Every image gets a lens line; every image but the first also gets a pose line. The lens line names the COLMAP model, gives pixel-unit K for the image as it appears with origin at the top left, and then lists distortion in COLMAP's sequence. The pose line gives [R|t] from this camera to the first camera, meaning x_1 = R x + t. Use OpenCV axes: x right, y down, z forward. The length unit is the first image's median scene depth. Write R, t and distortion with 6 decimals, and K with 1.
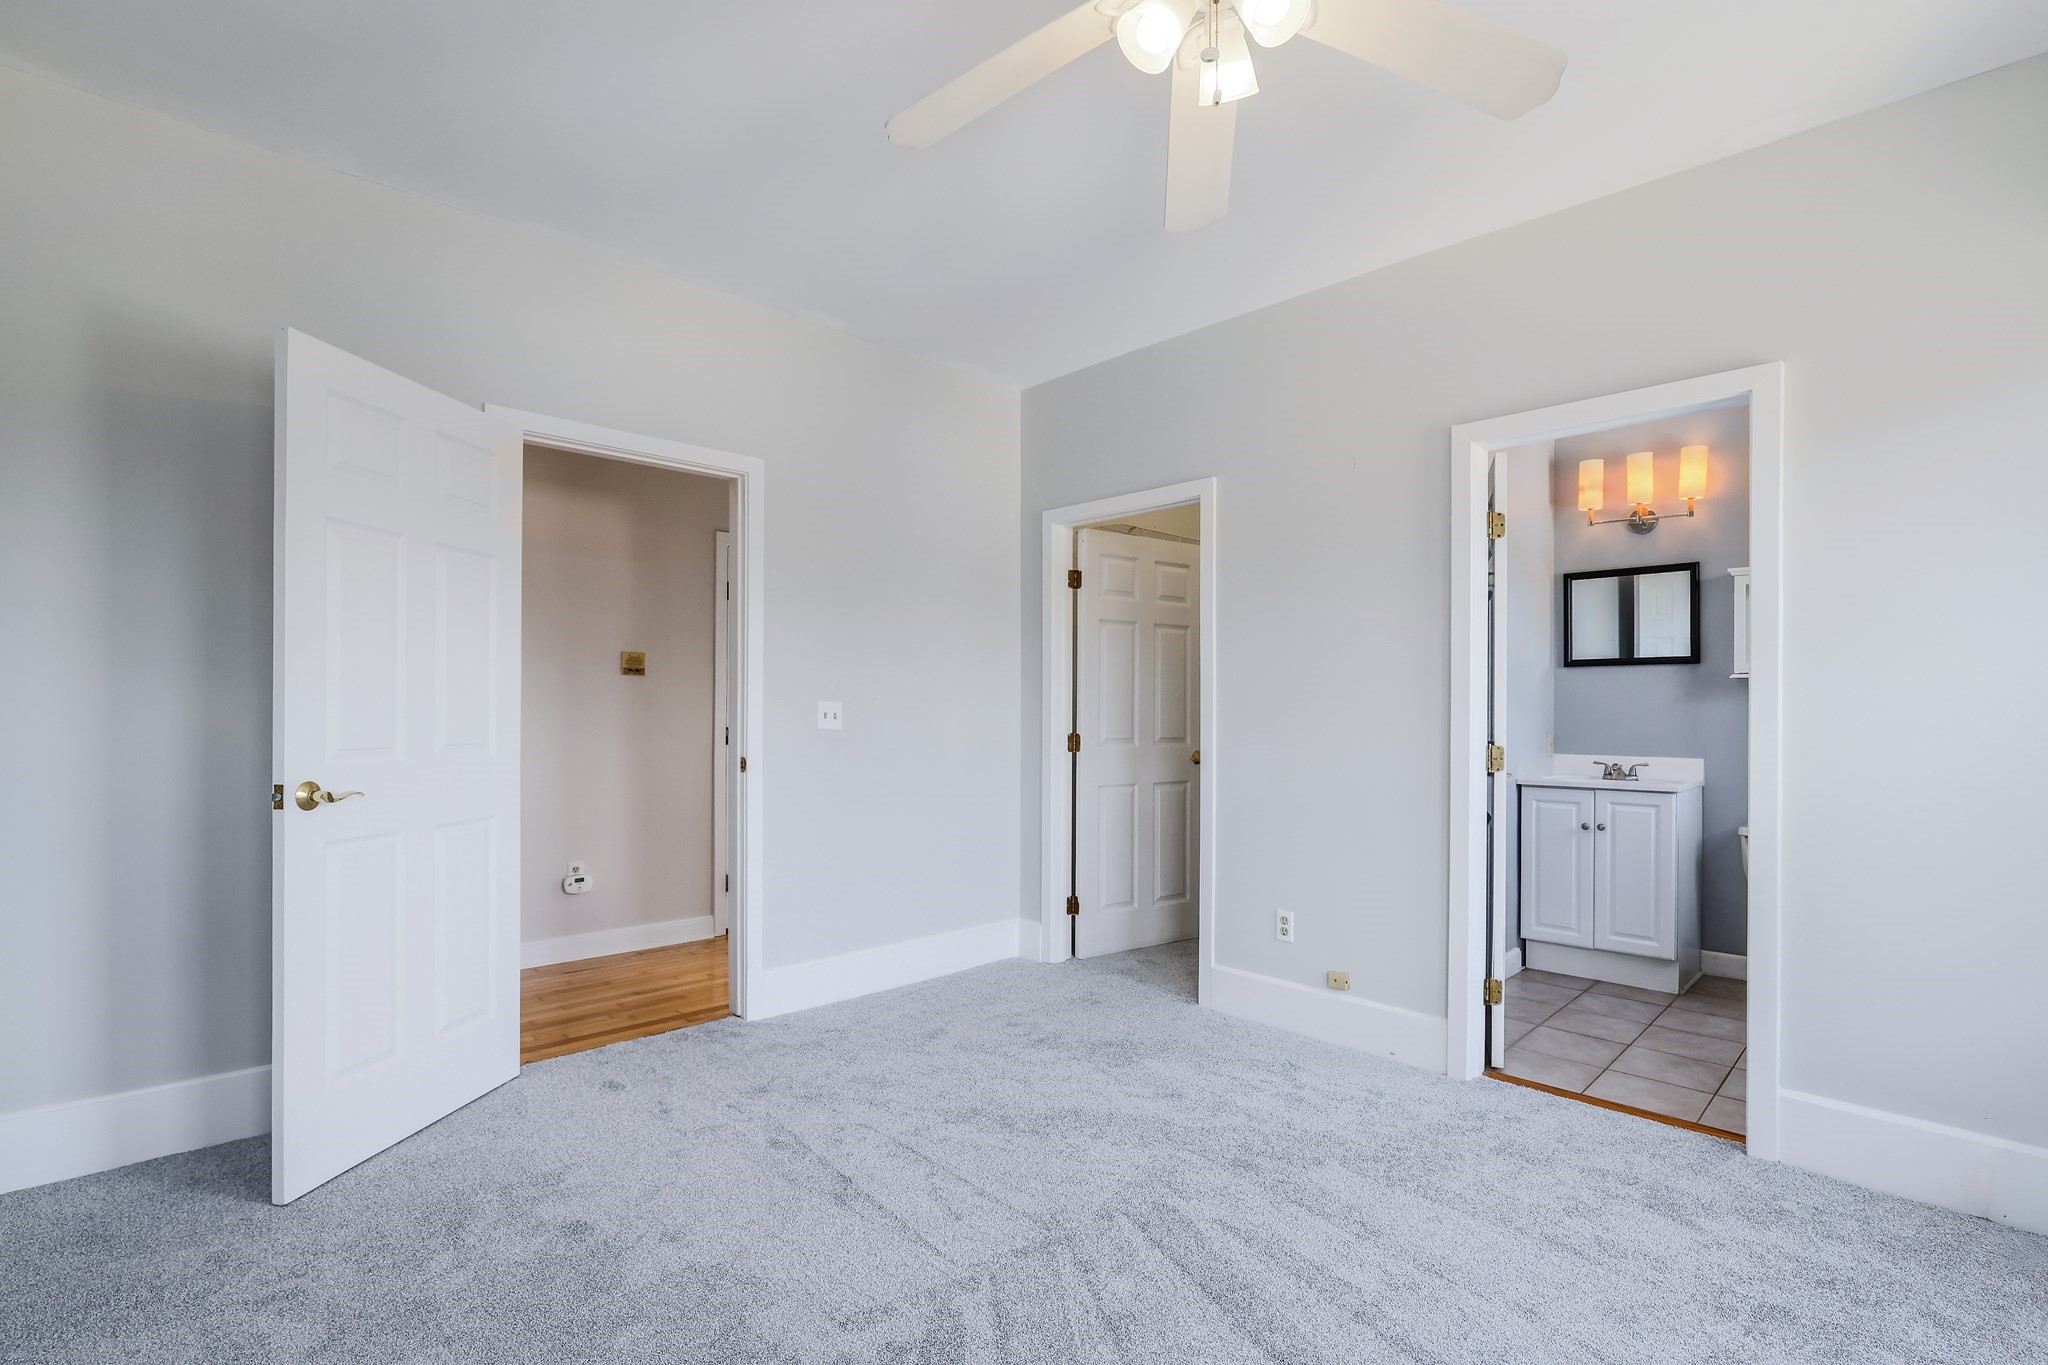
lens RADIAL K [[971.5, 0, 1044.8], [0, 971.5, 697.3], [0, 0, 1]] dist [-0.013884, 0.005208]
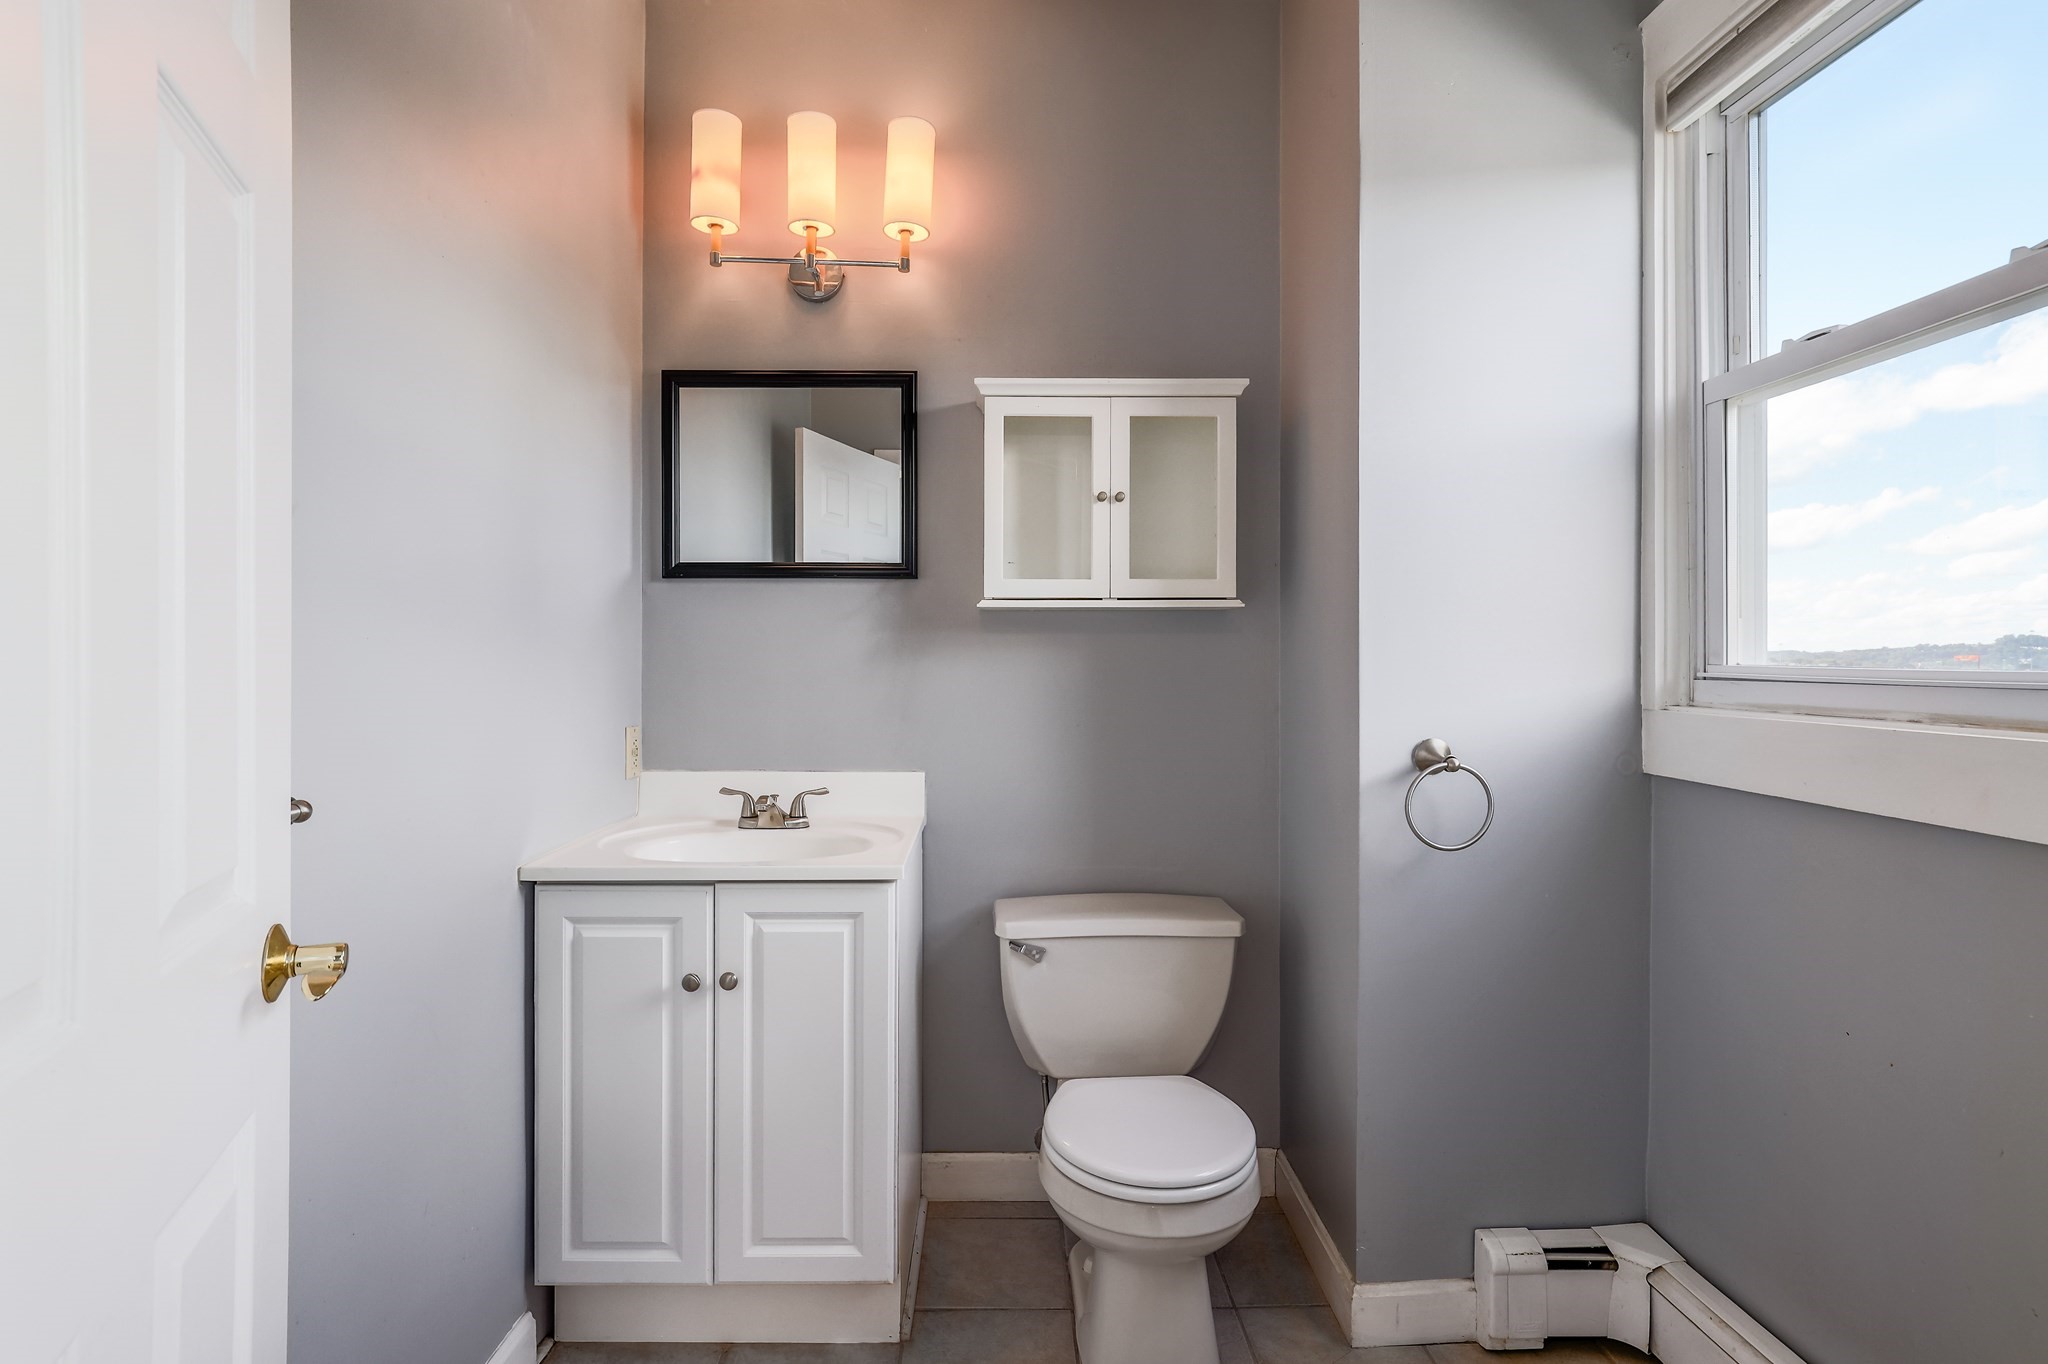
lens RADIAL K [[971.5, 0, 1027.6], [0, 971.5, 663.0], [0, 0, 1]] dist [-0.013884, 0.005208]
pose [[0.703013, -0.004637, 0.711162, 0.357475], [-0.002485, 0.999957, 0.008976, 0.003890], [-0.711173, -0.008078, 0.702971, 0.599393]]
